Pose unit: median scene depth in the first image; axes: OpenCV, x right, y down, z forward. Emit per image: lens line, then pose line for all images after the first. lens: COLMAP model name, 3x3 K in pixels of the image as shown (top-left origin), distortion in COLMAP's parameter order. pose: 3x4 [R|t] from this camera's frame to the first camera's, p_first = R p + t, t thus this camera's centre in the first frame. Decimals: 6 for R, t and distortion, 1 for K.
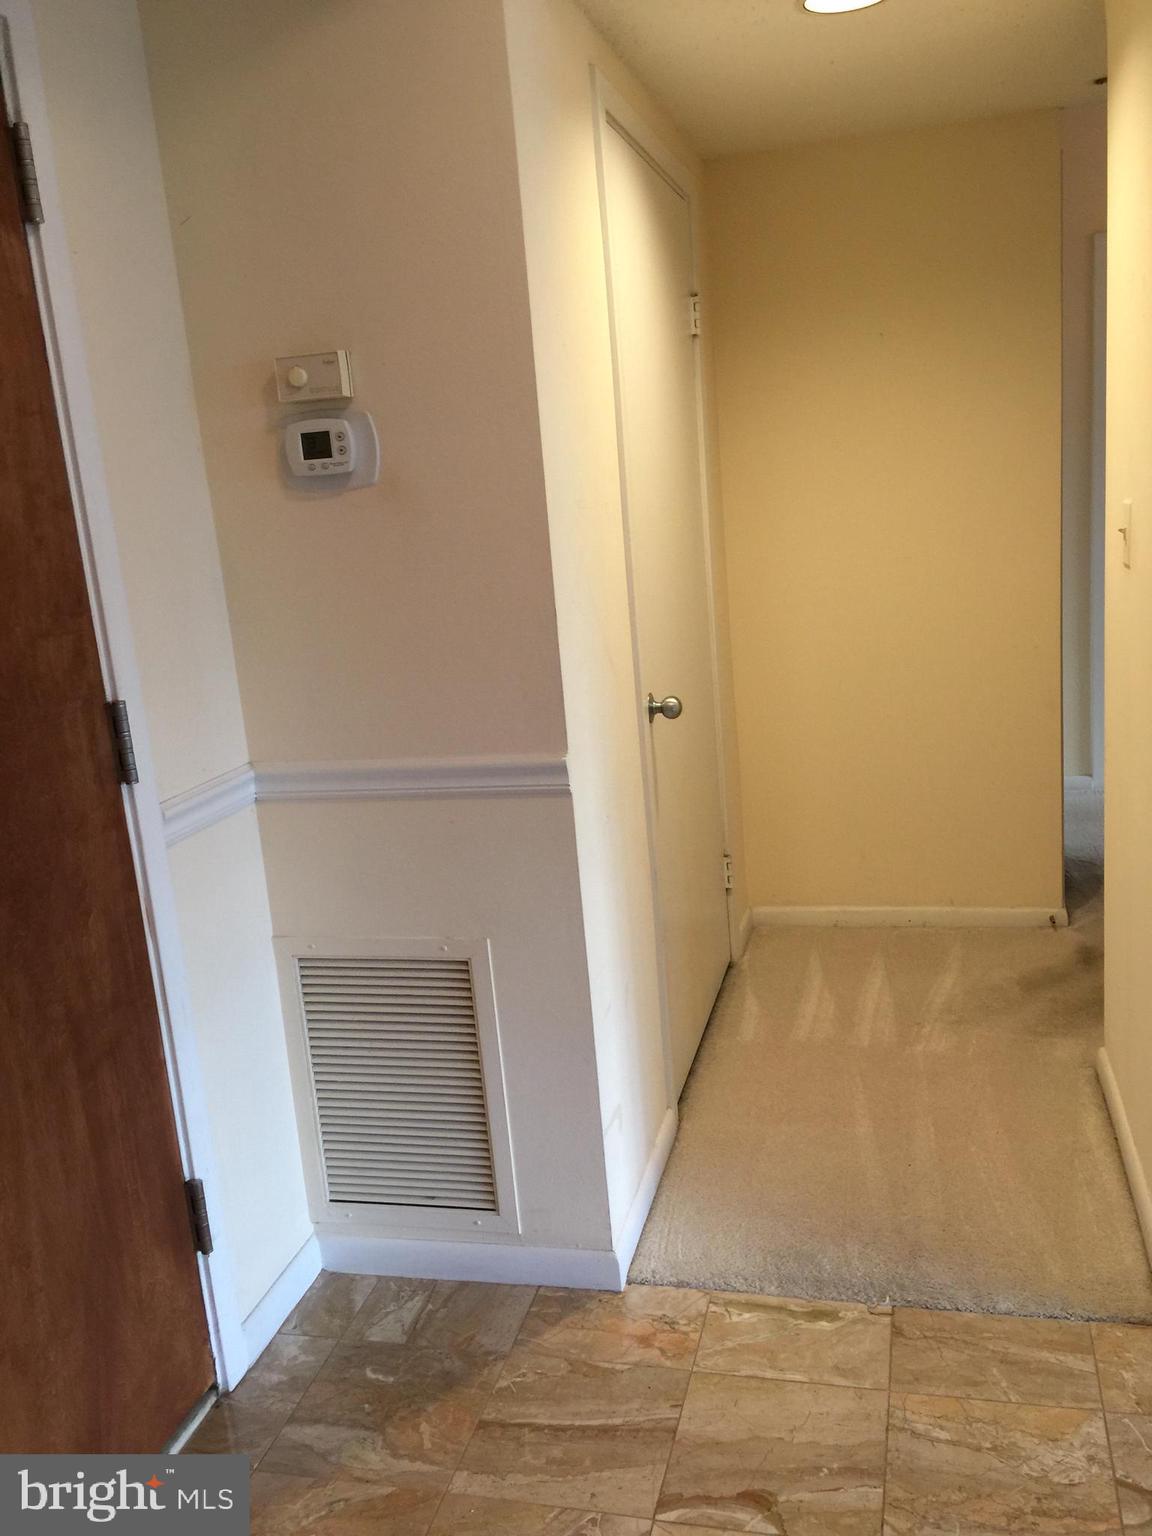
lens RADIAL K [[1309.9, 0, 581.3], [0, 1309.9, 768.4], [0, 0, 1]] dist [0.068735, -0.088458]
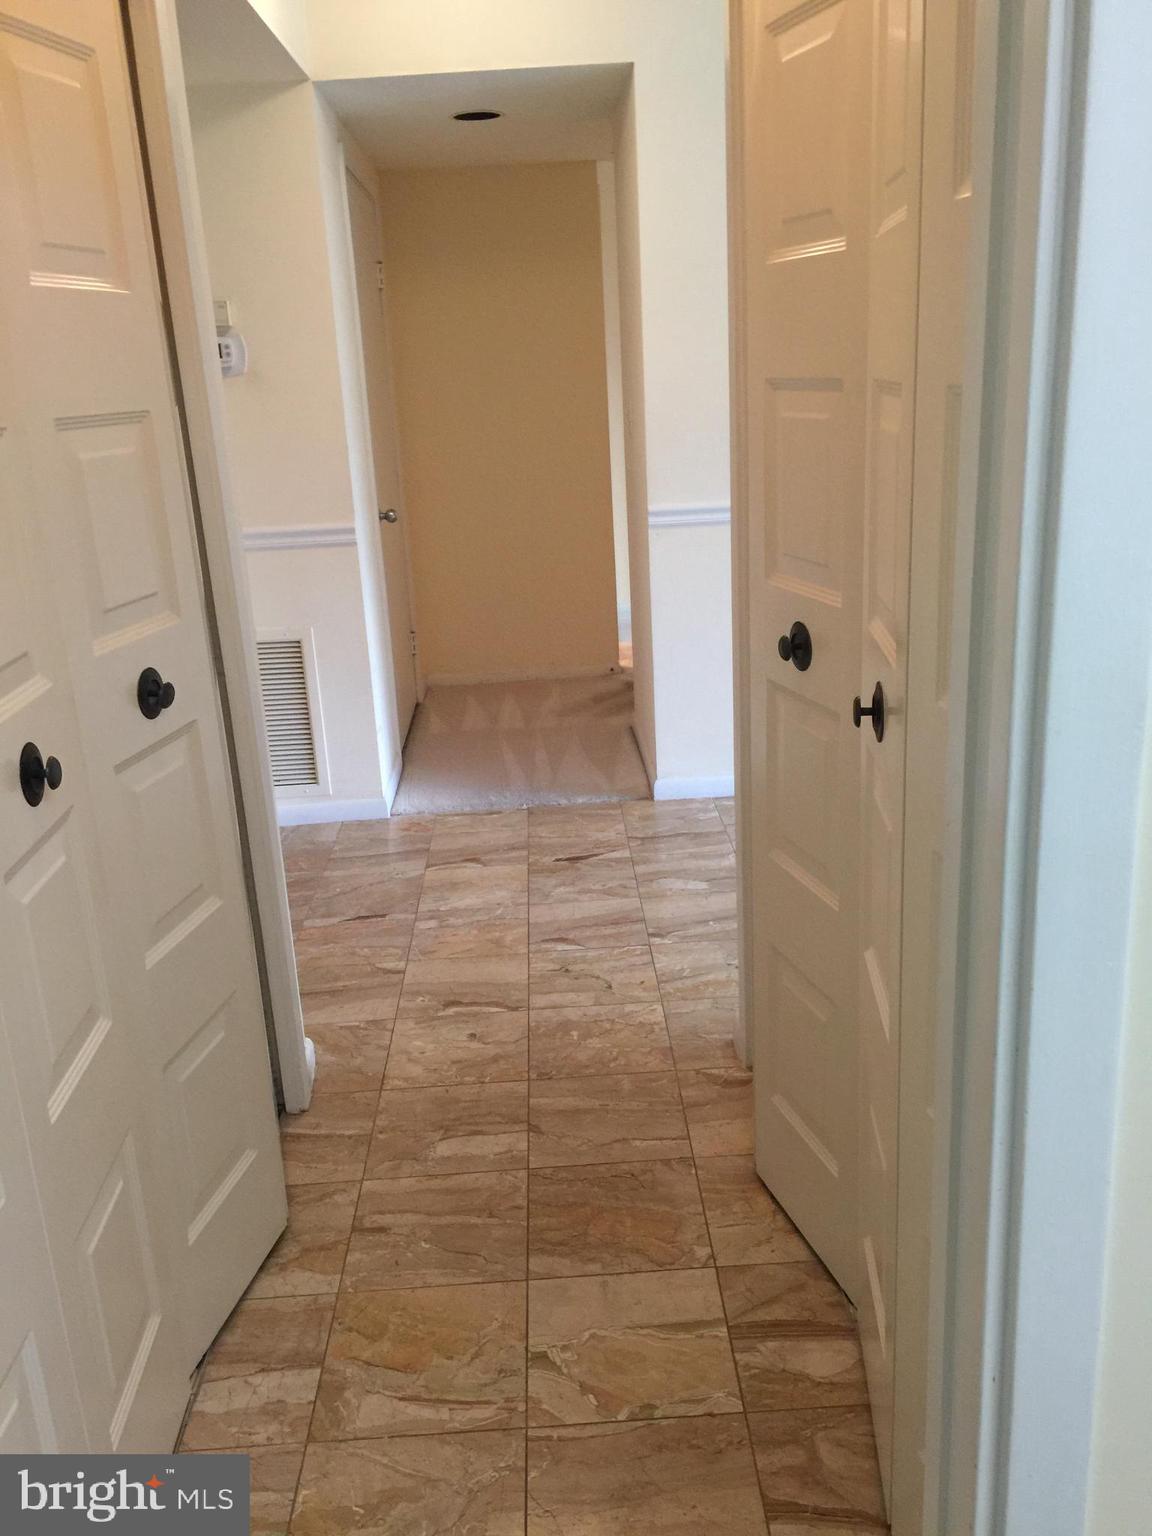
lens RADIAL K [[1309.9, 0, 568.3], [0, 1309.9, 768.7], [0, 0, 1]] dist [0.068735, -0.088458]
pose [[0.959163, -0.049220, 0.278539, -0.267692], [0.033515, 0.997583, 0.060872, 0.244759], [-0.280862, -0.049051, 0.958494, -0.954928]]
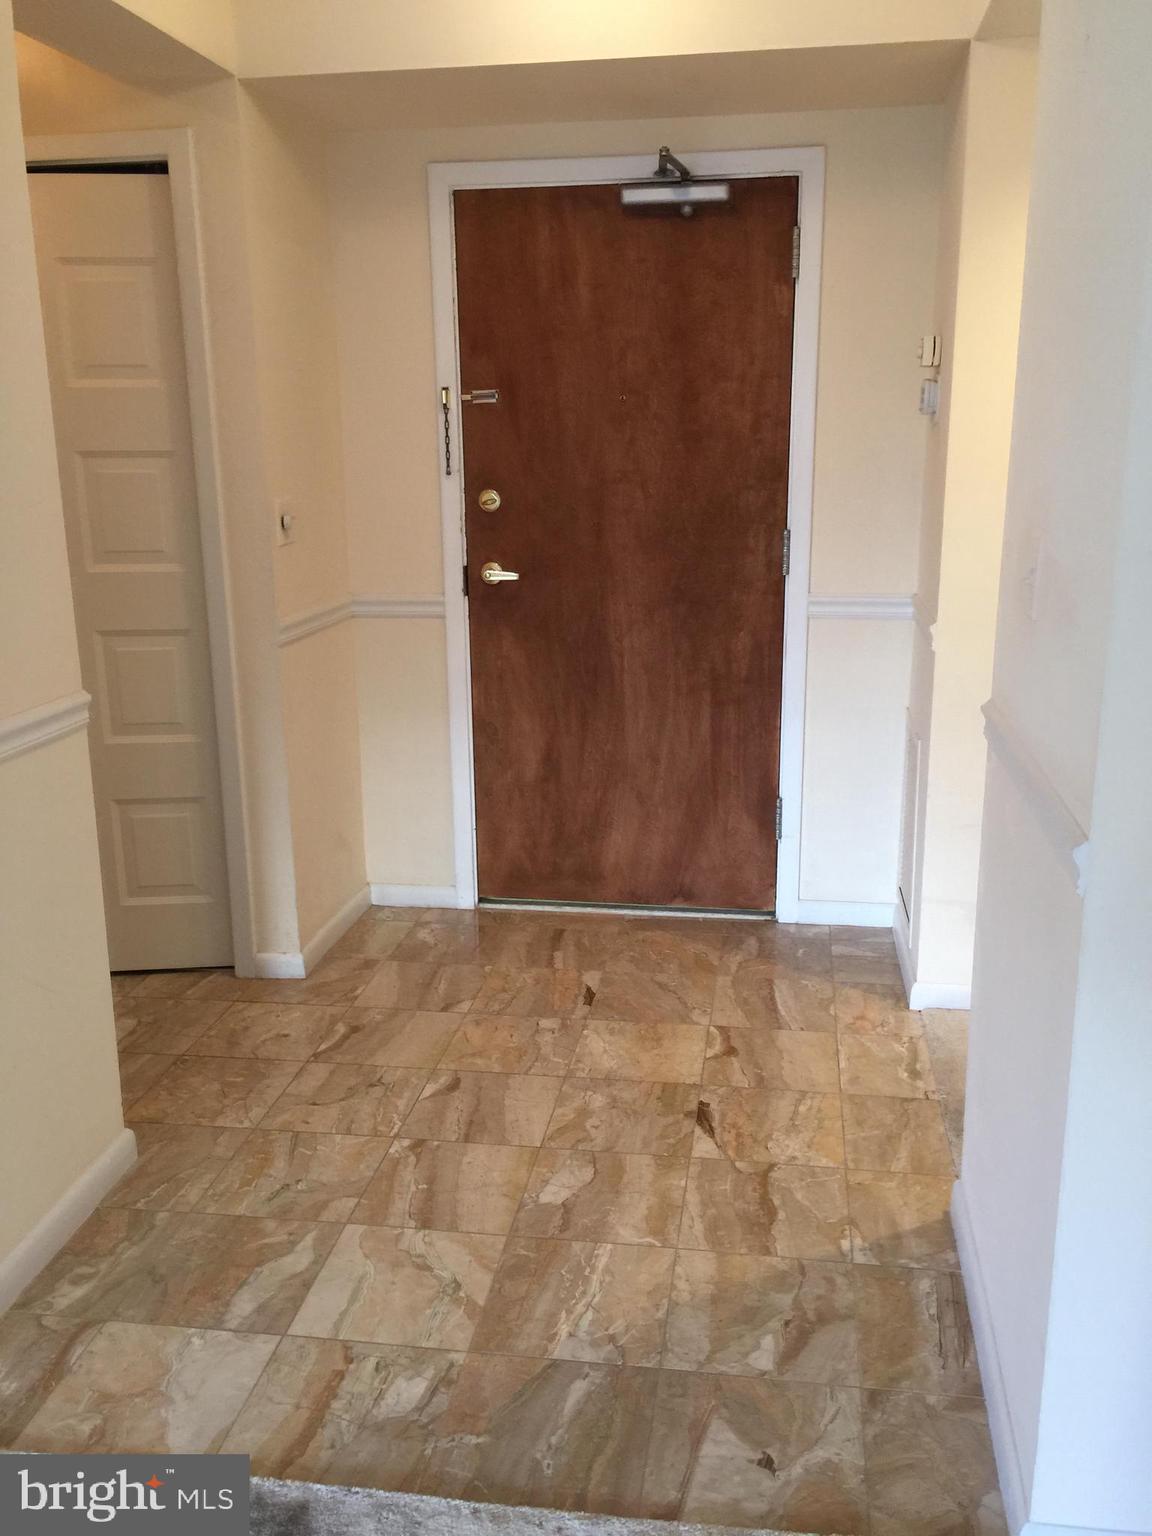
lens RADIAL K [[1309.9, 0, 580.9], [0, 1309.9, 756.2], [0, 0, 1]] dist [0.068735, -0.088458]
pose [[0.100906, 0.317639, -0.942827, 1.380093], [-0.218844, 0.931540, 0.290415, -0.212158], [0.970528, 0.177028, 0.163512, 0.419754]]
